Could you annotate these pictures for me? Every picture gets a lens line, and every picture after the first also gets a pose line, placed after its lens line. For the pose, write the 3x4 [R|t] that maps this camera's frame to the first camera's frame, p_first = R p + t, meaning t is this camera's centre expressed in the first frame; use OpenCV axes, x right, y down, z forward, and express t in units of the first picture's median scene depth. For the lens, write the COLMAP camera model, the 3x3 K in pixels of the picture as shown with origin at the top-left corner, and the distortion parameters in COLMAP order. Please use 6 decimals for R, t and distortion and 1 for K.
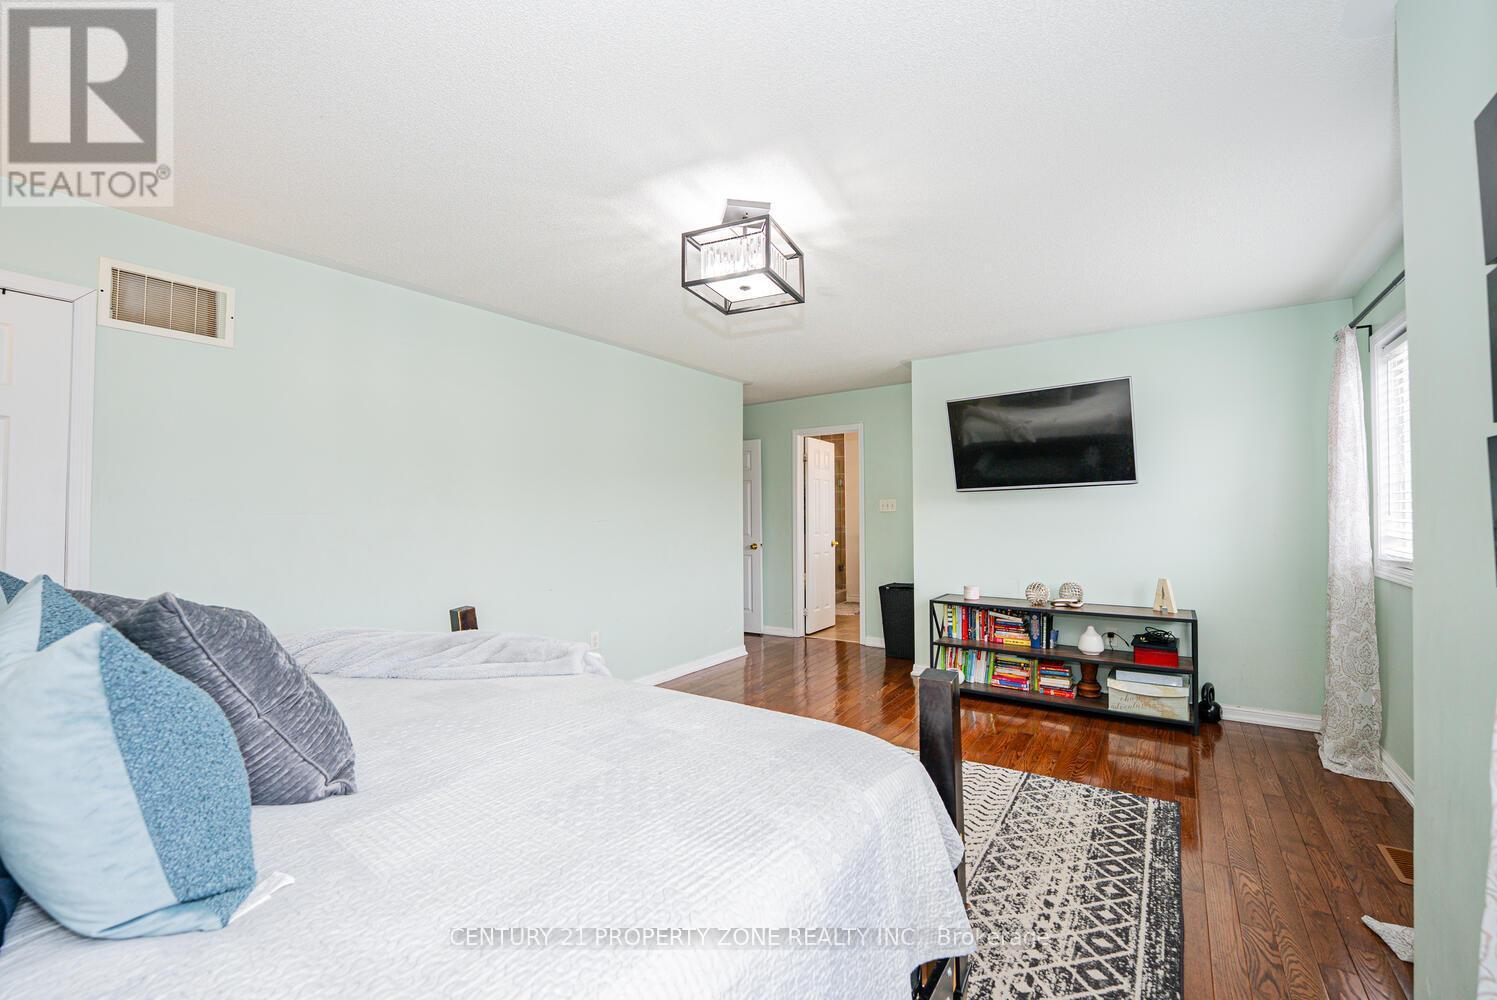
lens RADIAL K [[617.5, 0, 748.1], [0, 617.5, 505.4], [0, 0, 1]] dist [-0.024655, 0.002394]
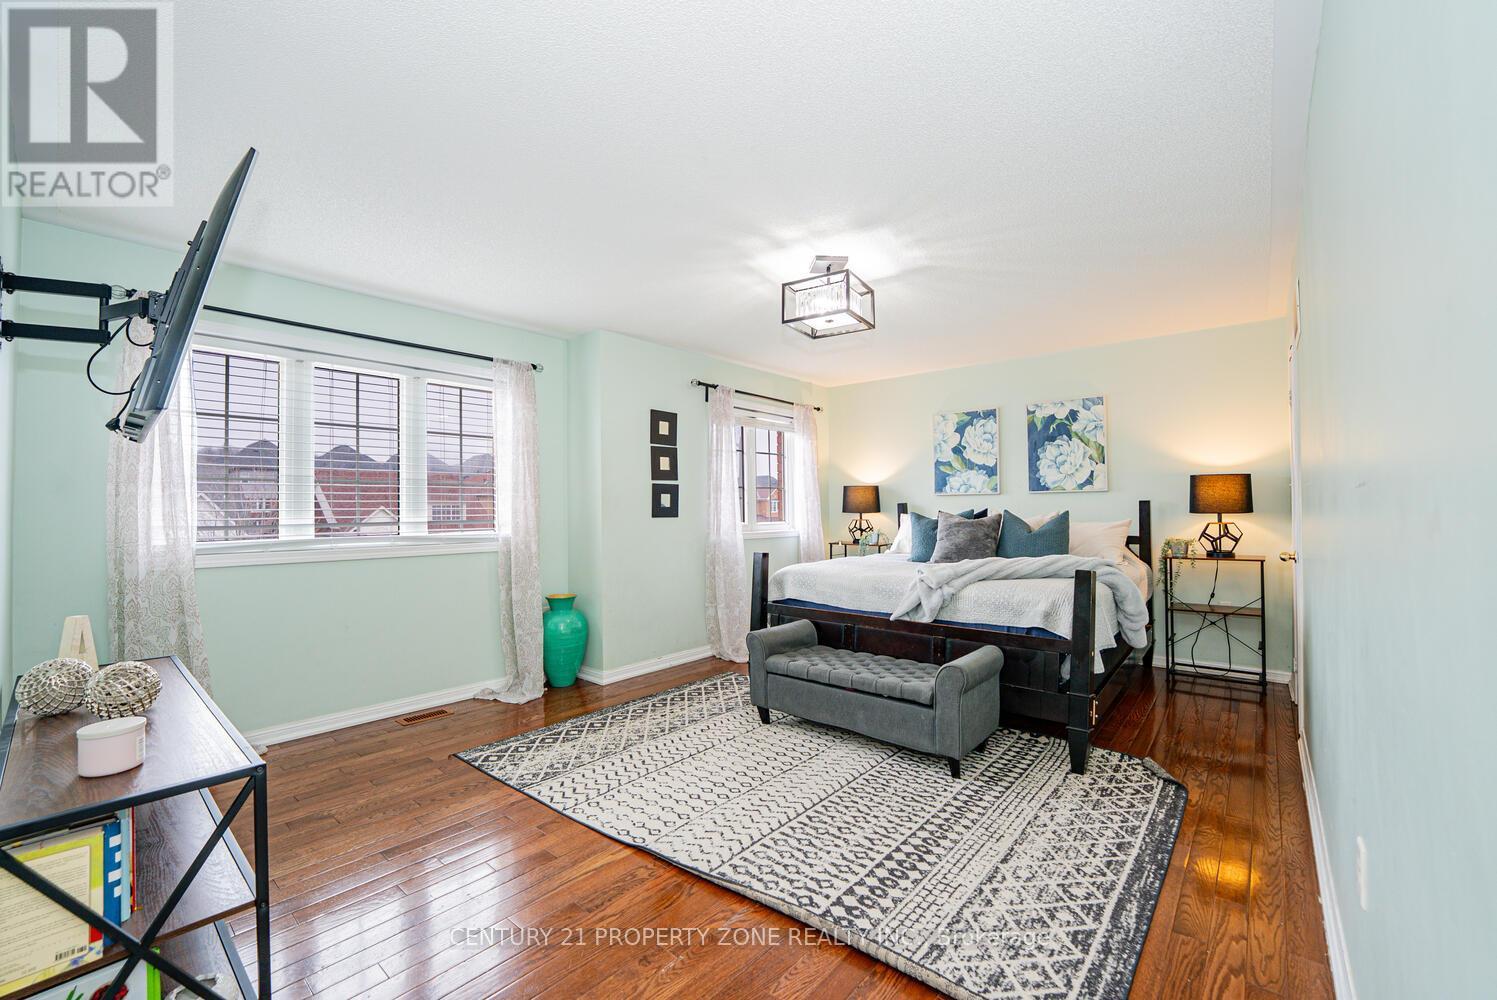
lens RADIAL K [[617.5, 0, 743.0], [0, 617.5, 499.9], [0, 0, 1]] dist [-0.024655, 0.002394]
pose [[-0.993652, 0.019631, 0.110773, 0.039427], [0.016971, 0.999546, -0.024910, 0.058134], [-0.111211, -0.022871, -0.993534, 2.312023]]
